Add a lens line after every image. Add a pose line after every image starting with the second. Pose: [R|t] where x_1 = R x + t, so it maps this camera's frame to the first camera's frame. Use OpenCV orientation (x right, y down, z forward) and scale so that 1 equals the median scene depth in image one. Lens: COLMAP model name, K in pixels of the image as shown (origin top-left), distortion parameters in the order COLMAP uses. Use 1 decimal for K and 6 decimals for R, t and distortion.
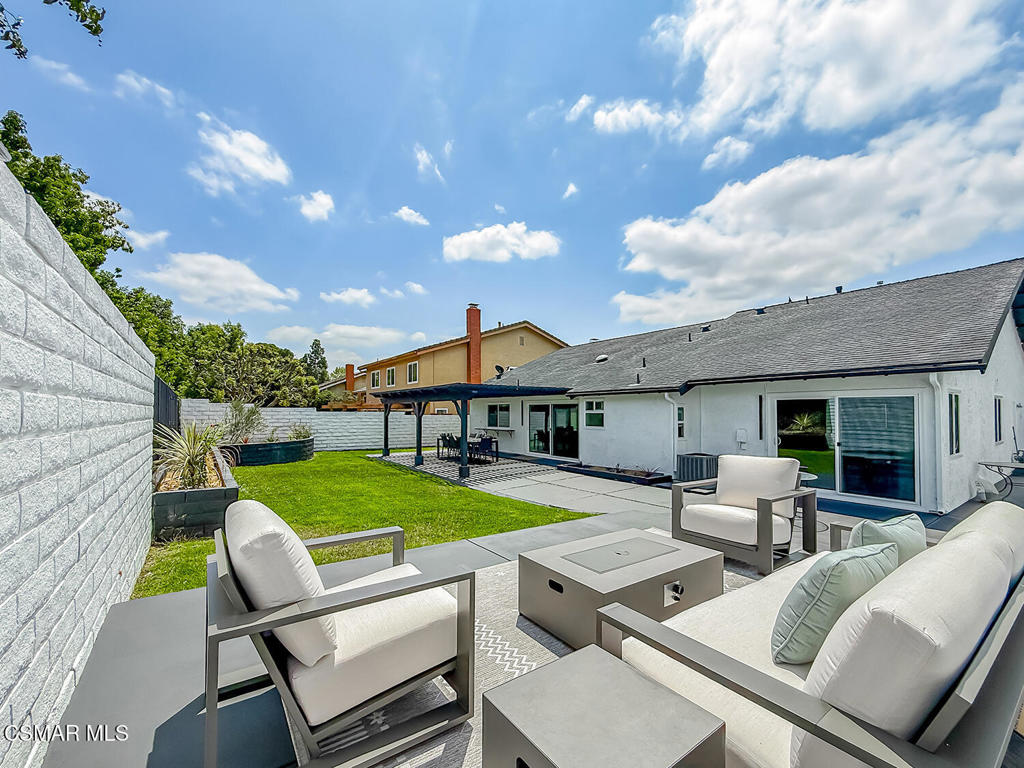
lens RADIAL K [[406.0, 0, 518.6], [0, 406.0, 405.4], [0, 0, 1]] dist [-0.002204, -0.000136]
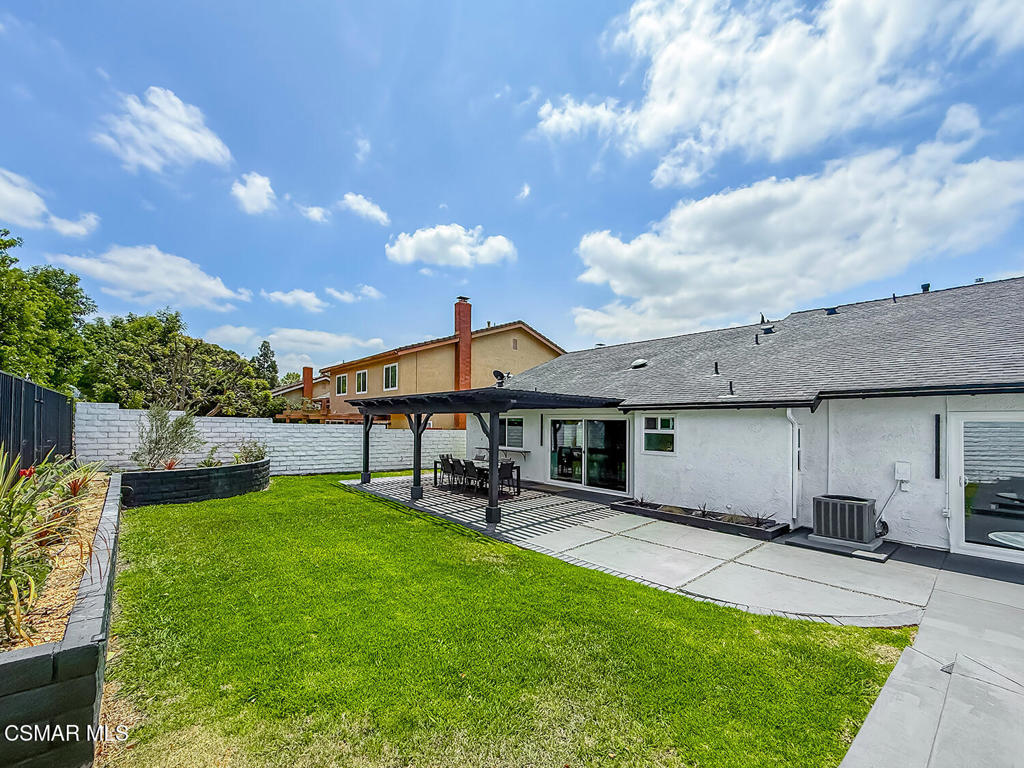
lens RADIAL K [[403.6, 0, 494.0], [0, 403.6, 422.7], [0, 0, 1]] dist [0.000589, 0.000062]
pose [[0.998129, 0.018615, 0.058238, -0.103120], [-0.019417, 0.999724, 0.013243, -0.003031], [-0.057975, -0.014349, 0.998215, 0.177340]]
